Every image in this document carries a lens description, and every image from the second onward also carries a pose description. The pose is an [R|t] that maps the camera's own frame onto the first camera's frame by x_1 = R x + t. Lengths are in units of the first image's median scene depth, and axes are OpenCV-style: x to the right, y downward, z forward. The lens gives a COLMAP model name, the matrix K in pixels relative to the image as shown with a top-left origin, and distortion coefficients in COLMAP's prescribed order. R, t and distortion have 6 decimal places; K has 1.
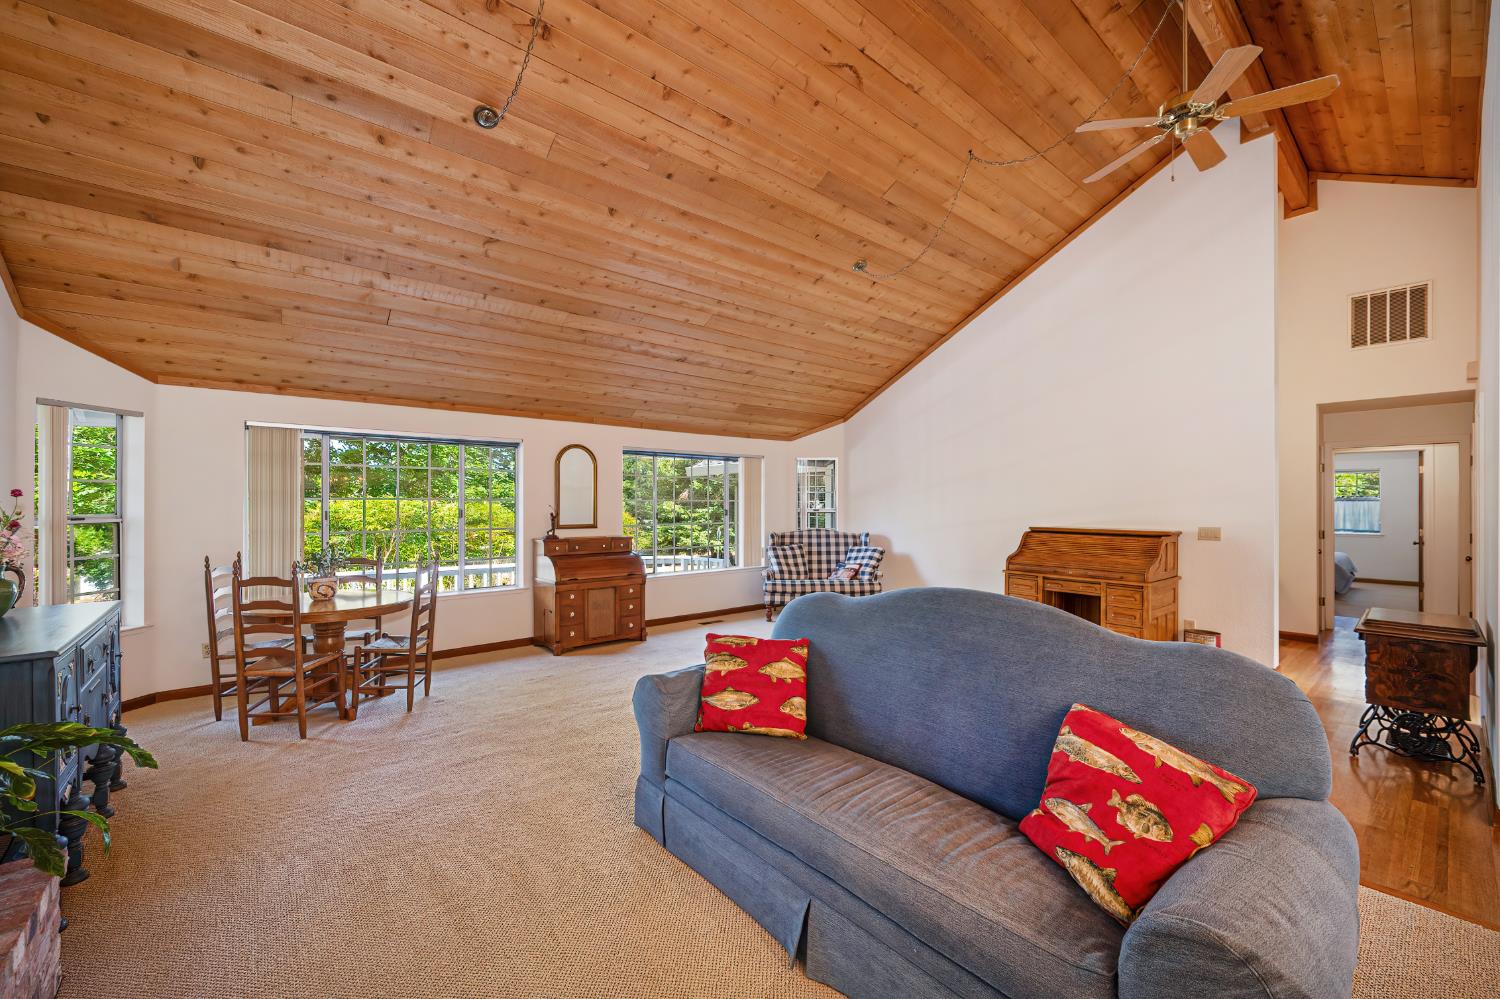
lens RADIAL K [[590.1, 0, 752.9], [0, 590.1, 503.9], [0, 0, 1]] dist [0.000628, 0.000096]
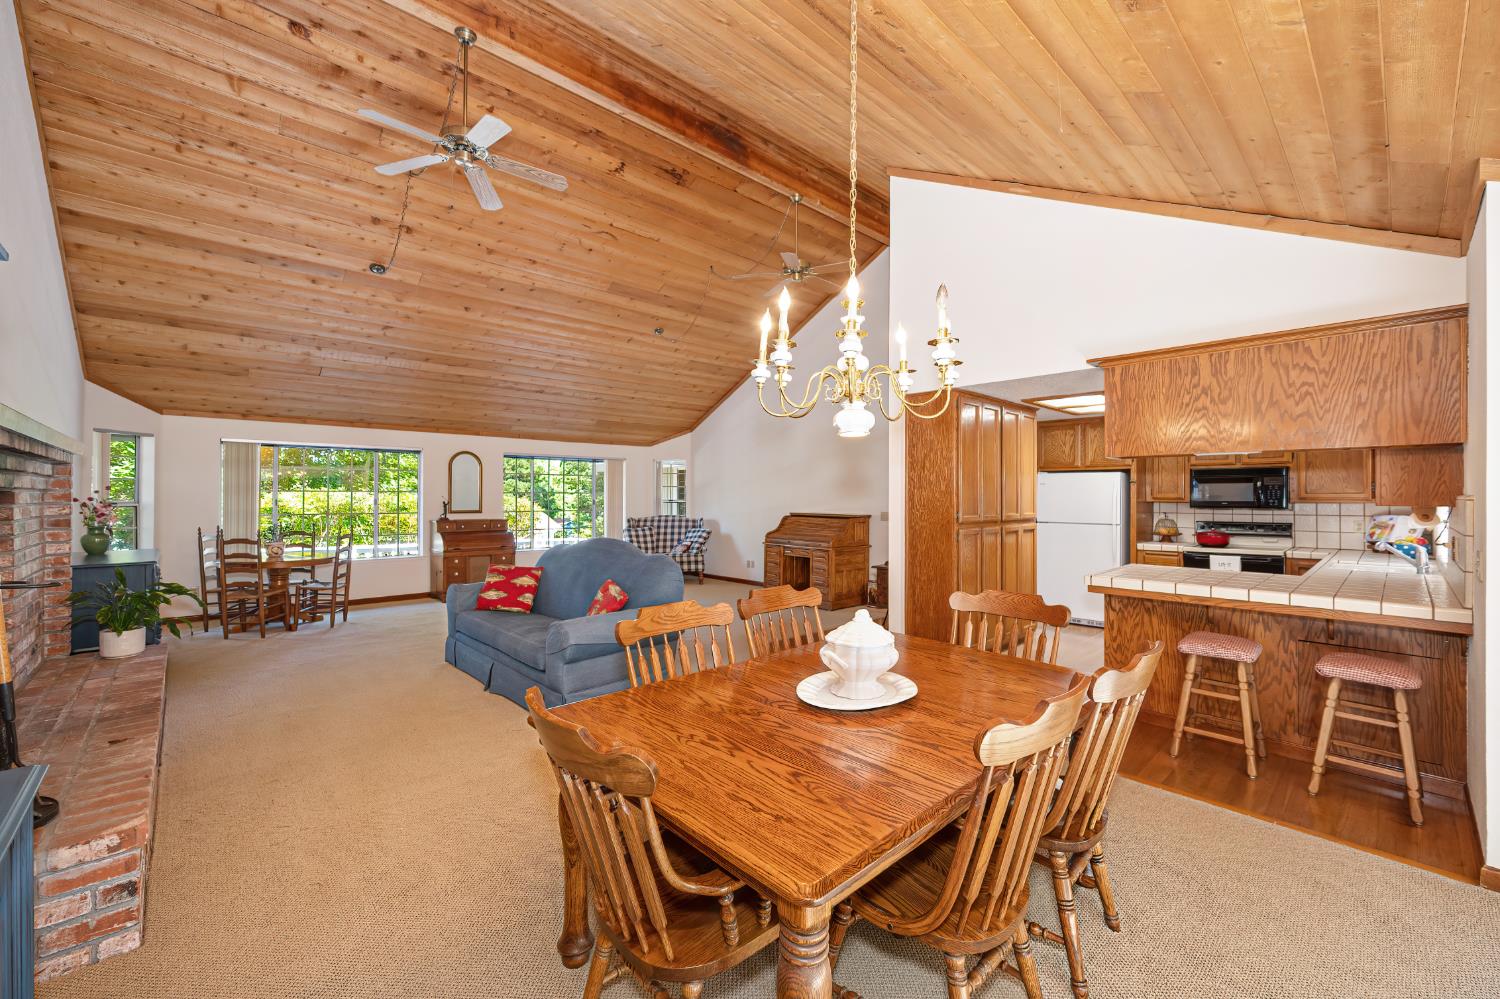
lens RADIAL K [[608.0, 0, 750.3], [0, 608.0, 493.4], [0, 0, 1]] dist [0.000349, 0.000122]
pose [[0.998936, 0.003620, 0.045973, 0.413608], [-0.003417, 0.999984, -0.004489, 0.000363], [-0.045989, 0.004327, 0.998933, -0.608455]]
